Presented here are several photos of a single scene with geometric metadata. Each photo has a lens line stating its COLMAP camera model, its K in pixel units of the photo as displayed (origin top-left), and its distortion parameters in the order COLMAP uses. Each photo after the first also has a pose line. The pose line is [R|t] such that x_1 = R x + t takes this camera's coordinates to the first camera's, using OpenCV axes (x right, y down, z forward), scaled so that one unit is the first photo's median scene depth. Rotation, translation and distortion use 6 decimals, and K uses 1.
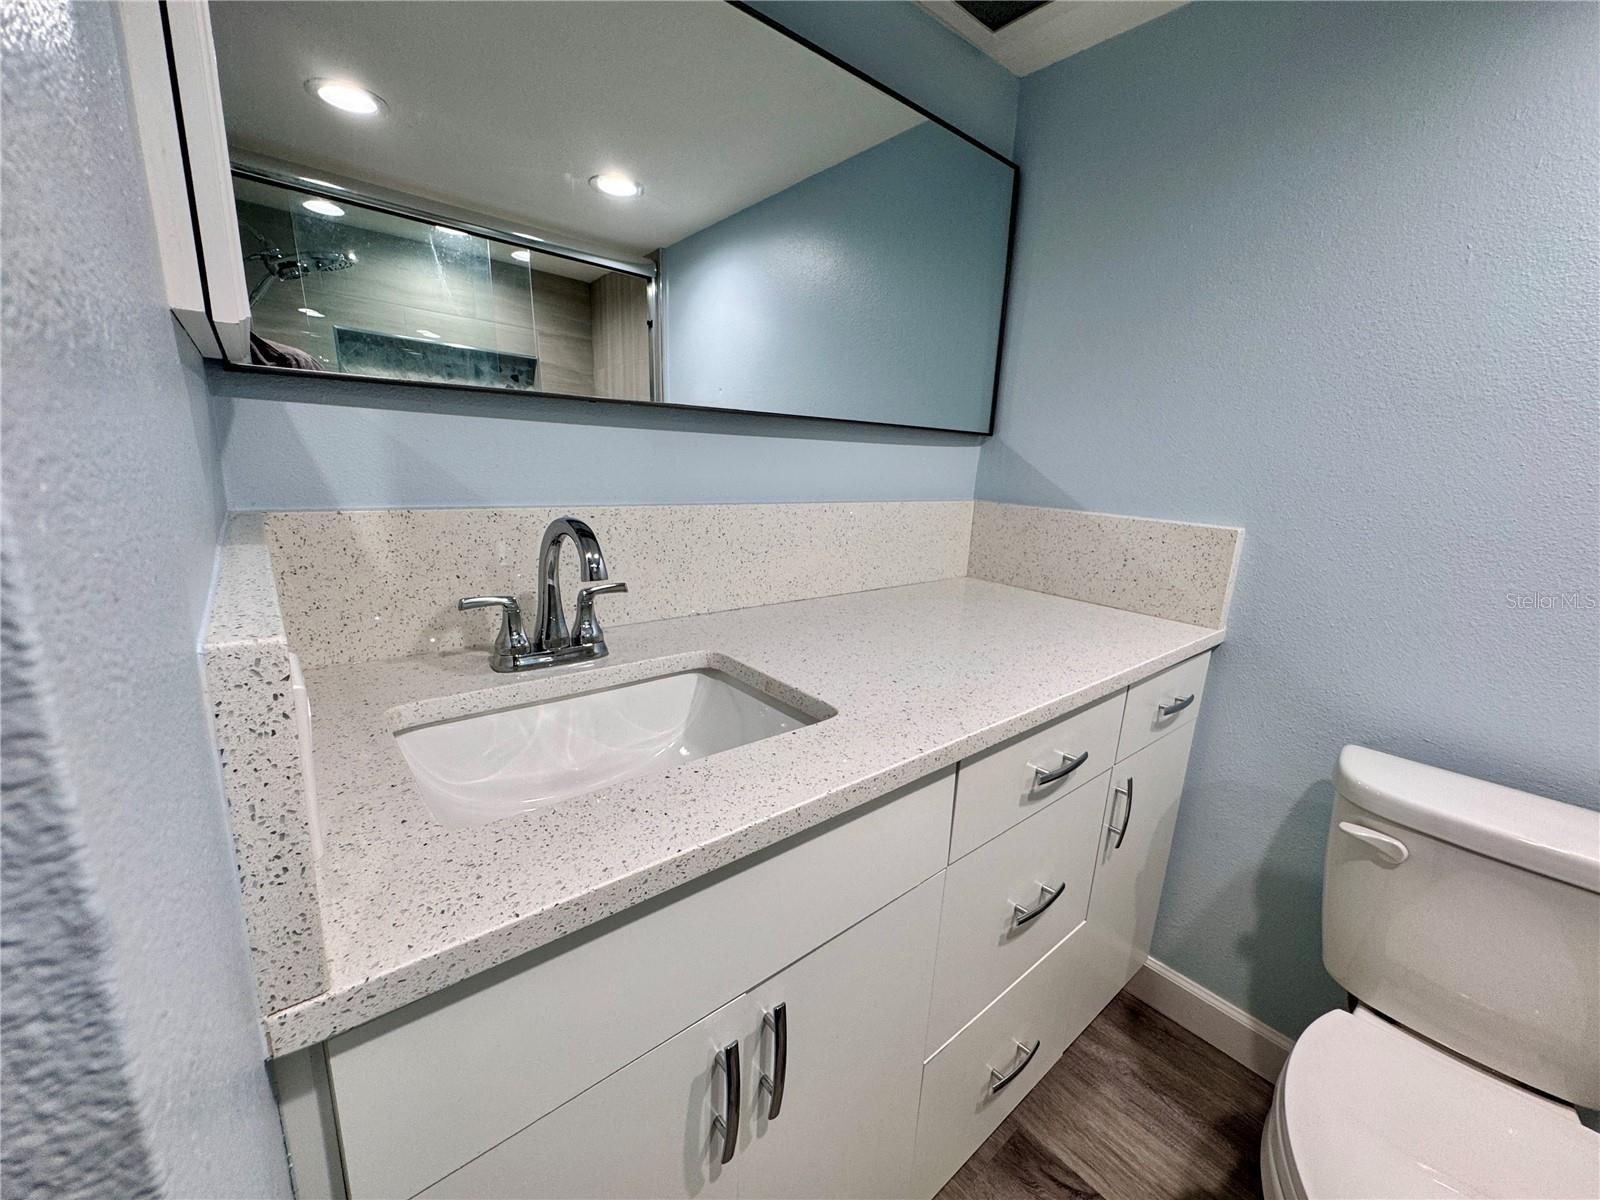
lens RADIAL K [[643.0, 0, 801.9], [0, 643.0, 599.5], [0, 0, 1]] dist [-0.014048, 0.000079]
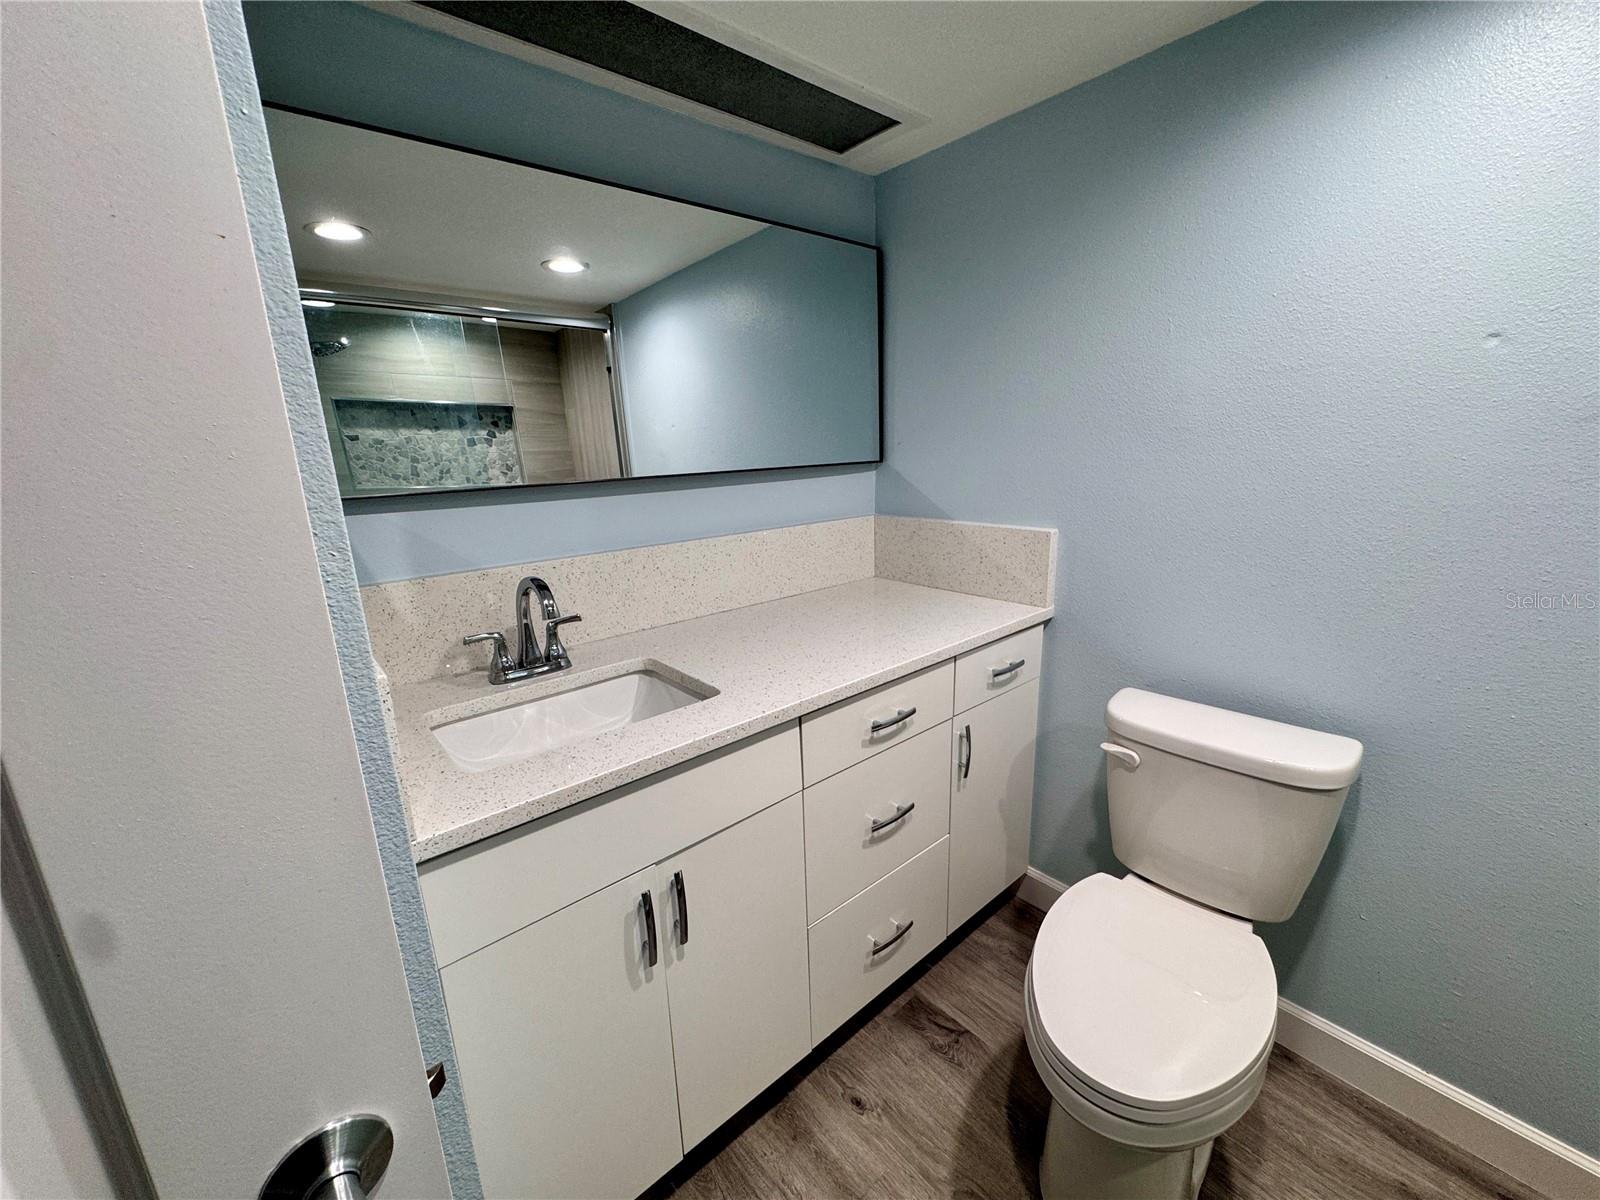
lens RADIAL K [[643.0, 0, 805.7], [0, 643.0, 601.0], [0, 0, 1]] dist [-0.014048, 0.000079]
pose [[0.996655, -0.081720, -0.001096, 0.197204], [0.081727, 0.996516, 0.016630, -0.034045], [-0.000266, -0.016664, 0.999861, -0.358936]]
